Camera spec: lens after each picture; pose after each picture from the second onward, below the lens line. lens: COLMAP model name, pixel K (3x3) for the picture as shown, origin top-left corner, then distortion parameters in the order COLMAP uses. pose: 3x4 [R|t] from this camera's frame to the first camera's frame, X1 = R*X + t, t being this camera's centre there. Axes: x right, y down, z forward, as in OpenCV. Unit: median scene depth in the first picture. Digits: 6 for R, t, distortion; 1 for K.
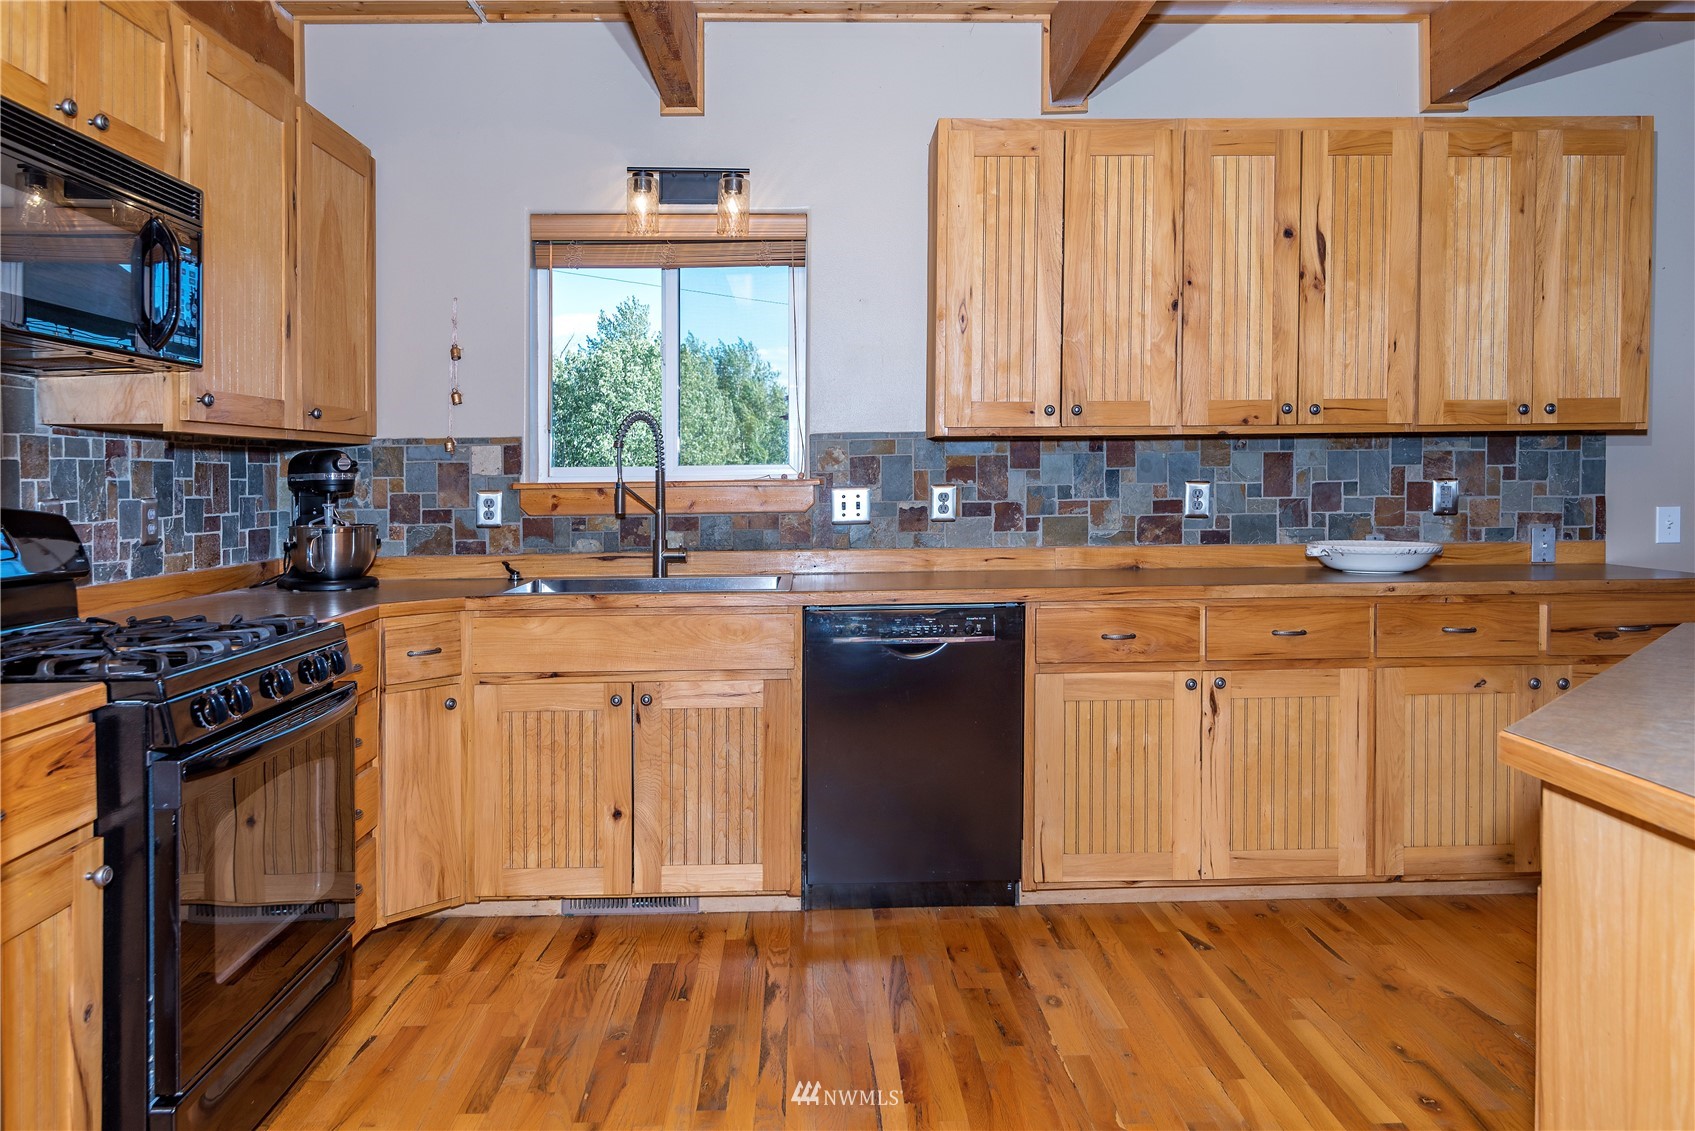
lens RADIAL K [[1196.0, 0, 847.5], [0, 1196.0, 497.0], [0, 0, 1]] dist [0.025350, -0.000674]
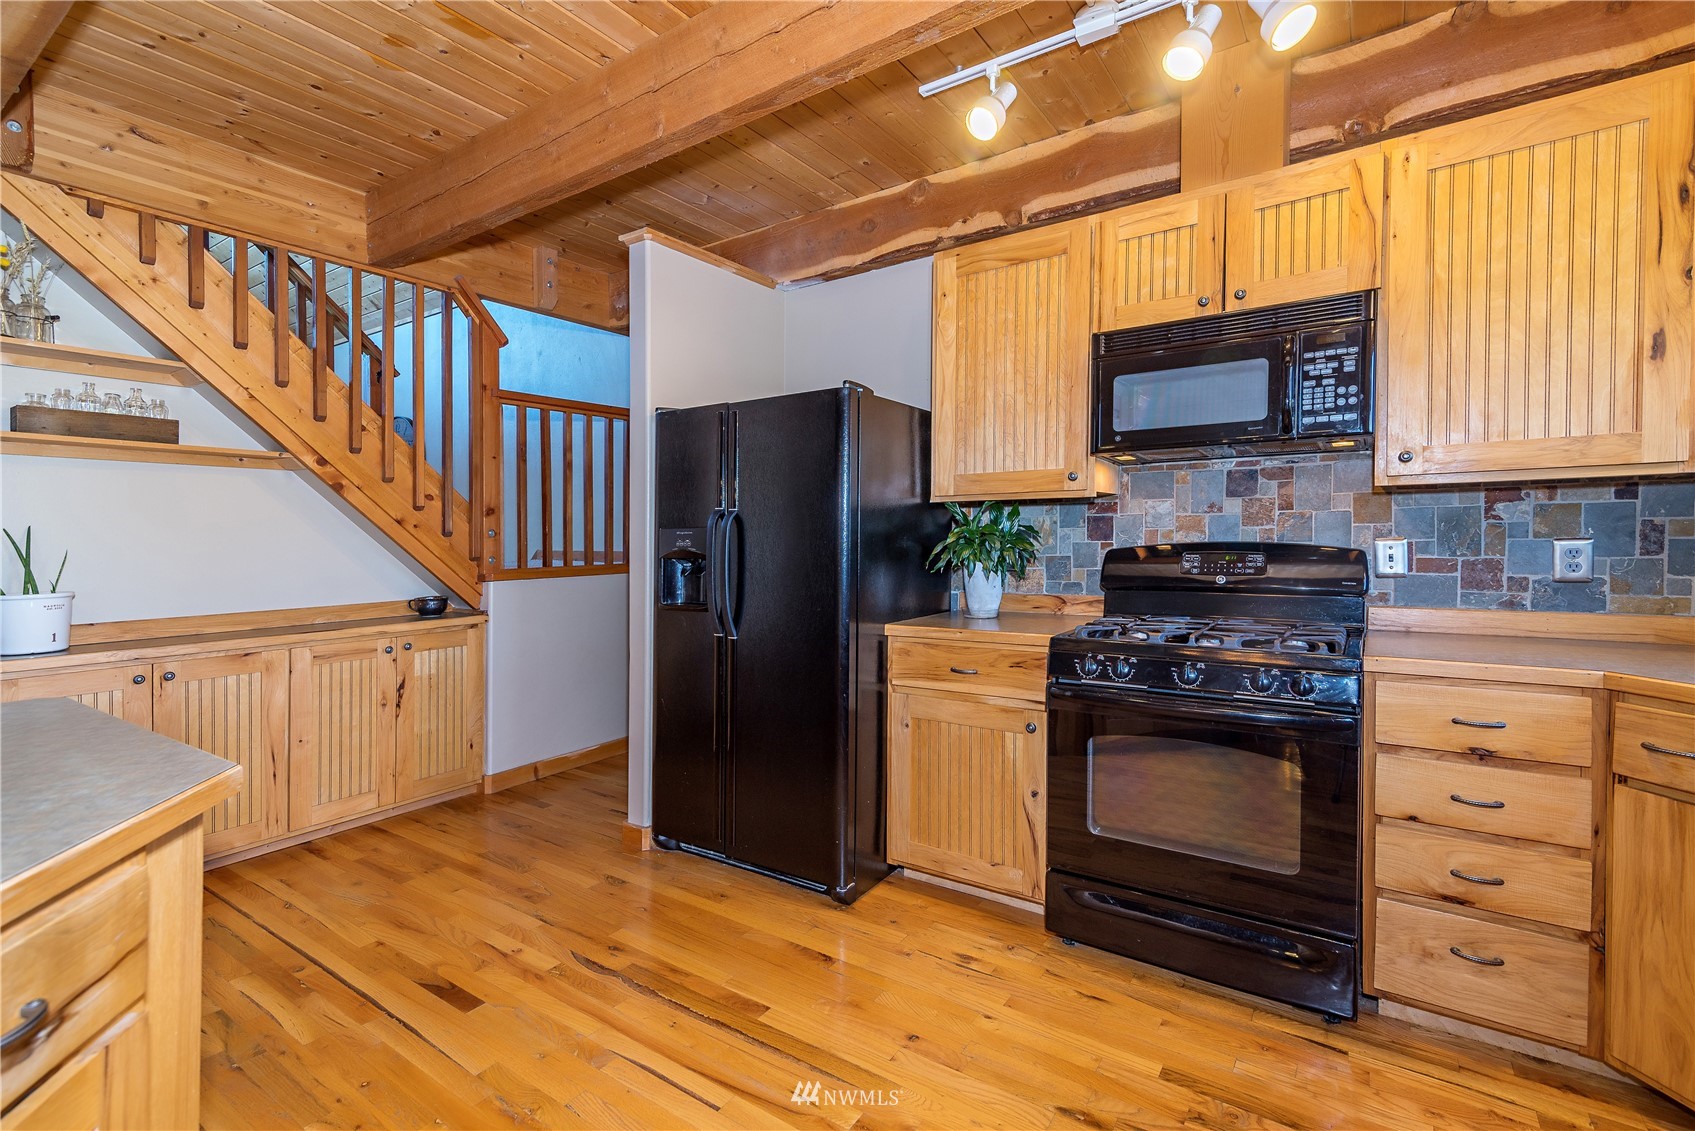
lens RADIAL K [[776.9, 0, 839.9], [0, 776.9, 549.1], [0, 0, 1]] dist [0.017365, -0.000644]
pose [[-0.599466, 0.024727, -0.800018, 0.303958], [0.002659, 0.999579, 0.028903, -0.009387], [0.800396, 0.015199, -0.599280, 0.778722]]
